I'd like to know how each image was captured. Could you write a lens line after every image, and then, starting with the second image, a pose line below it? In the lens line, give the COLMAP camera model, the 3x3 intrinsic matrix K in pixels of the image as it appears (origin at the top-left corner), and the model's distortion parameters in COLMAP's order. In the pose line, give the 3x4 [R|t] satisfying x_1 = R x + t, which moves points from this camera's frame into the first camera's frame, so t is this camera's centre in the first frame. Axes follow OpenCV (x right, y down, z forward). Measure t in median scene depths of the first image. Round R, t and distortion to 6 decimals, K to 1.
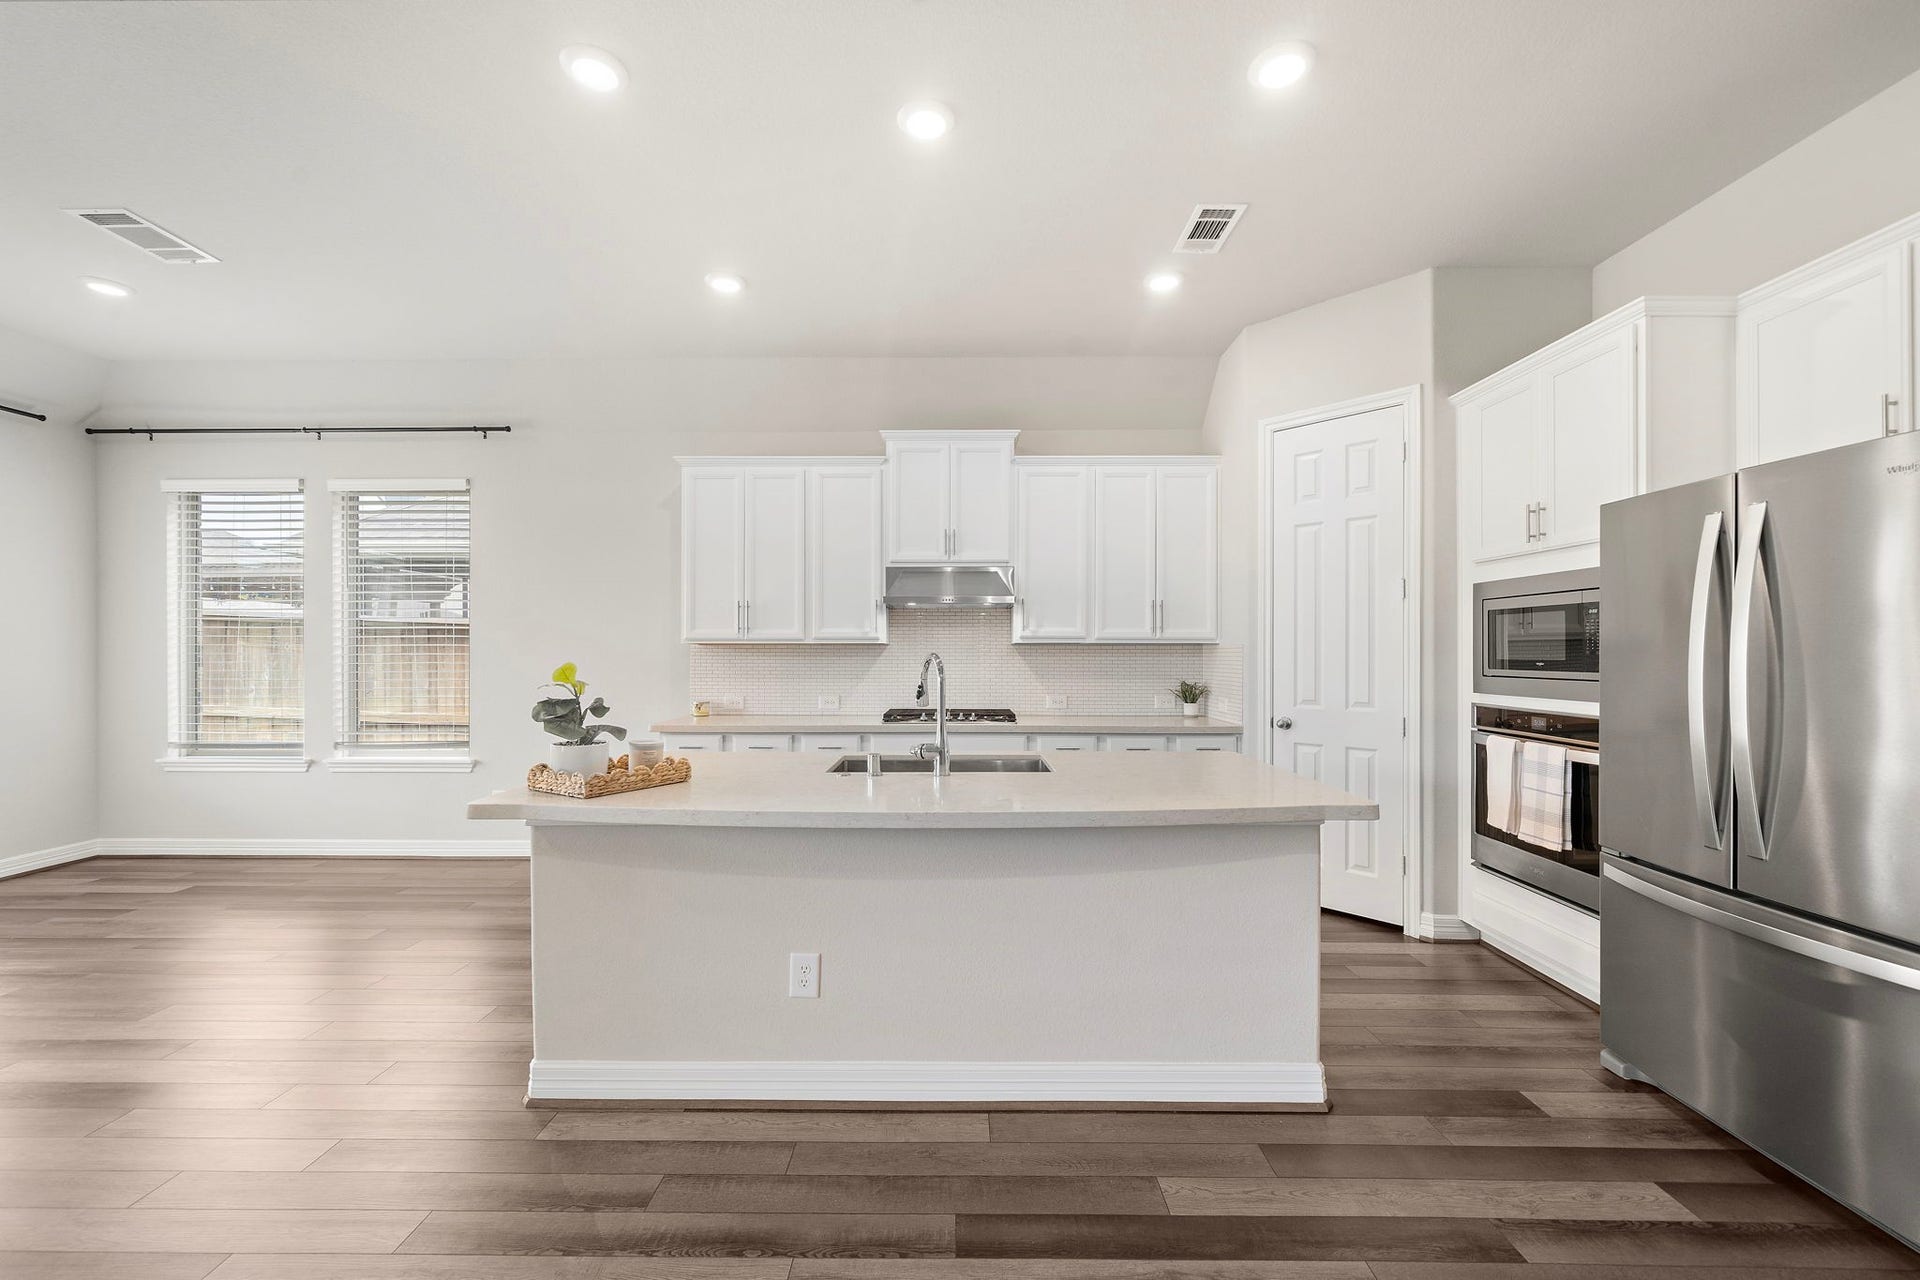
lens RADIAL K [[750.0, 0, 956.6], [0, 750.0, 652.6], [0, 0, 1]] dist [-0.000954, -0.000111]
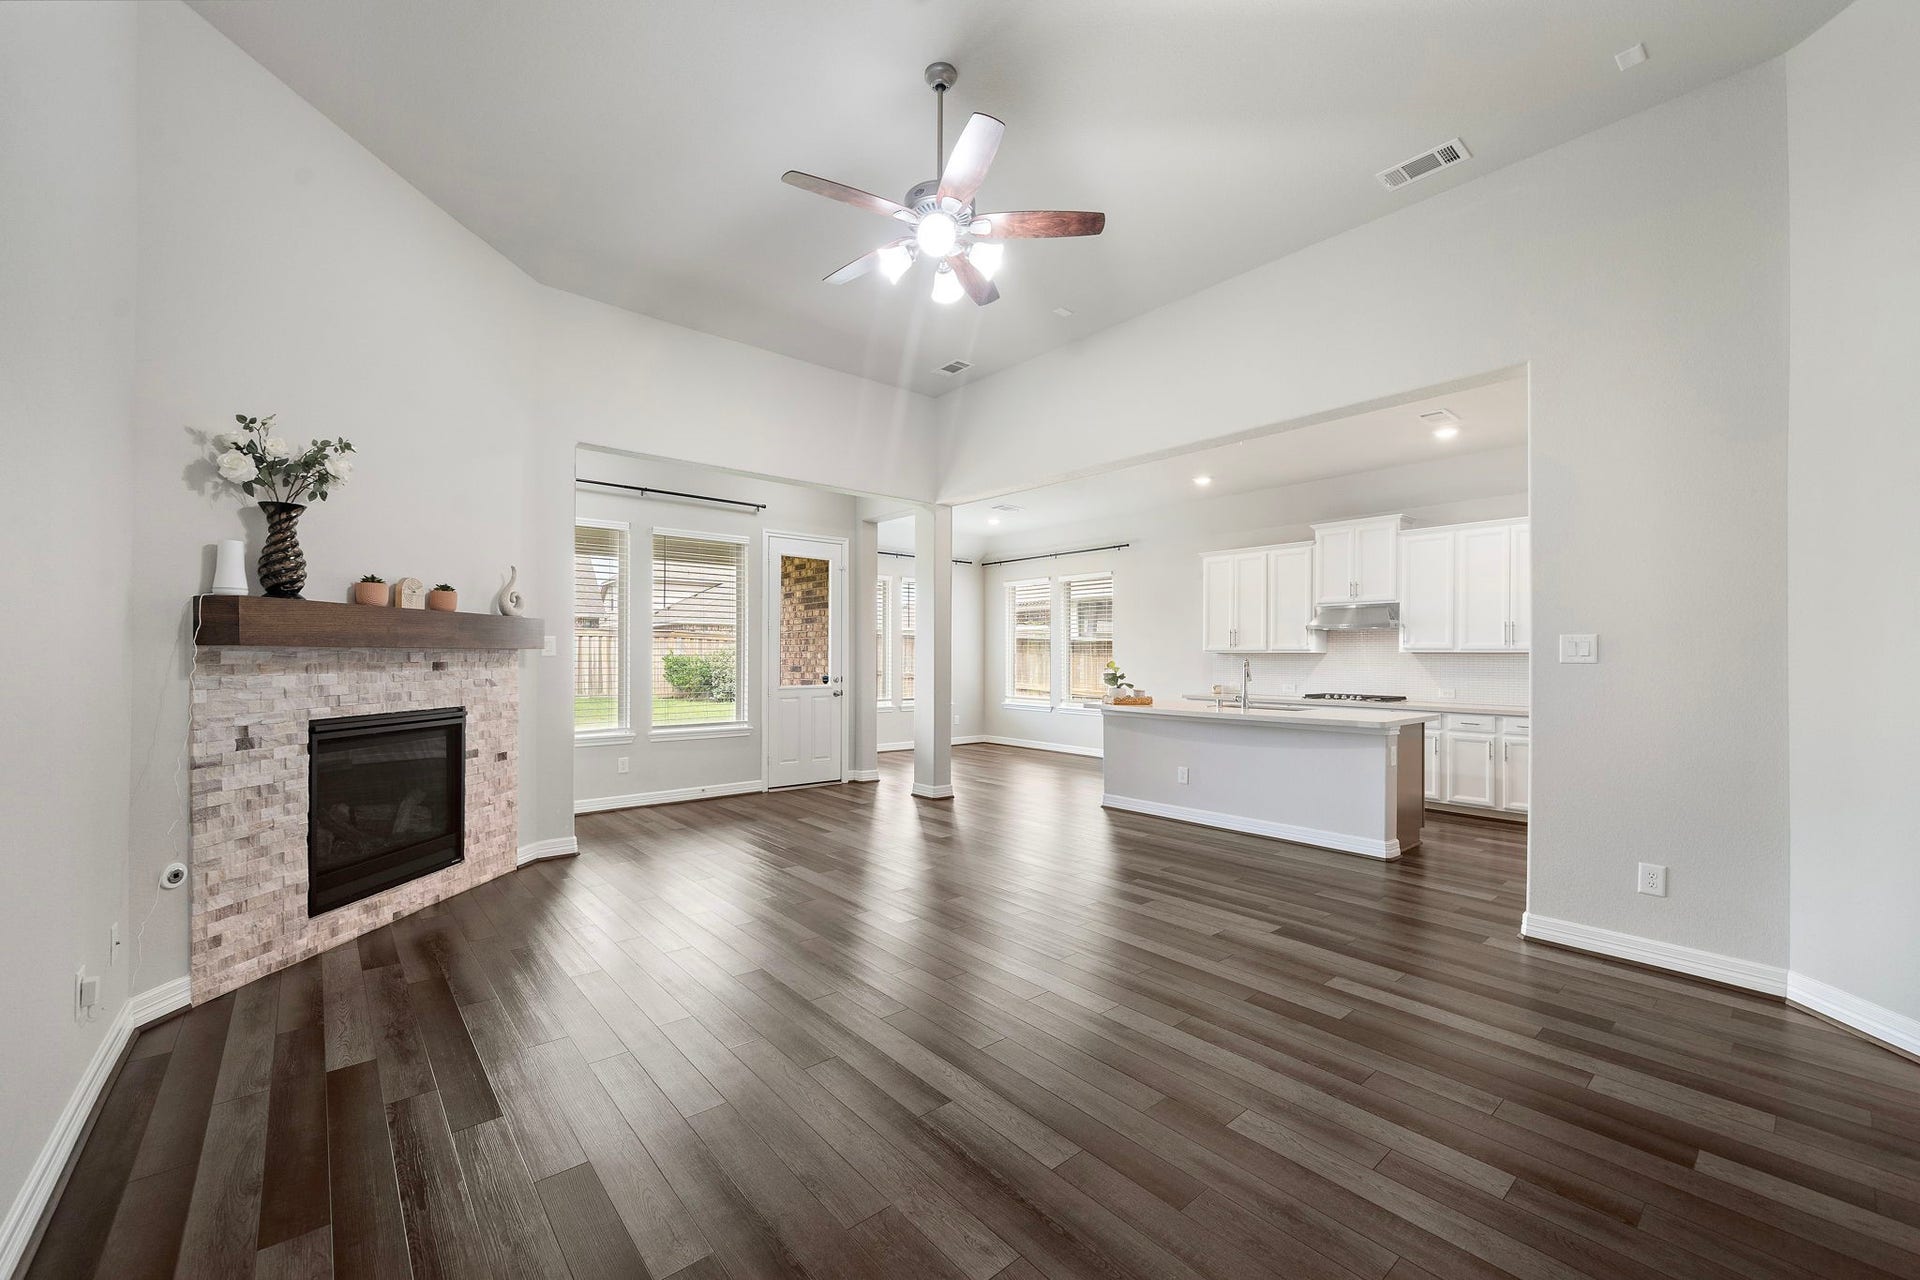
lens RADIAL K [[750.0, 0, 956.6], [0, 750.0, 652.6], [0, 0, 1]] dist [-0.000954, -0.000111]
pose [[0.660679, -0.001954, -0.750666, 0.654117], [-0.003466, 0.999978, -0.005653, -0.000528], [0.750661, 0.006336, 0.660657, -0.719455]]
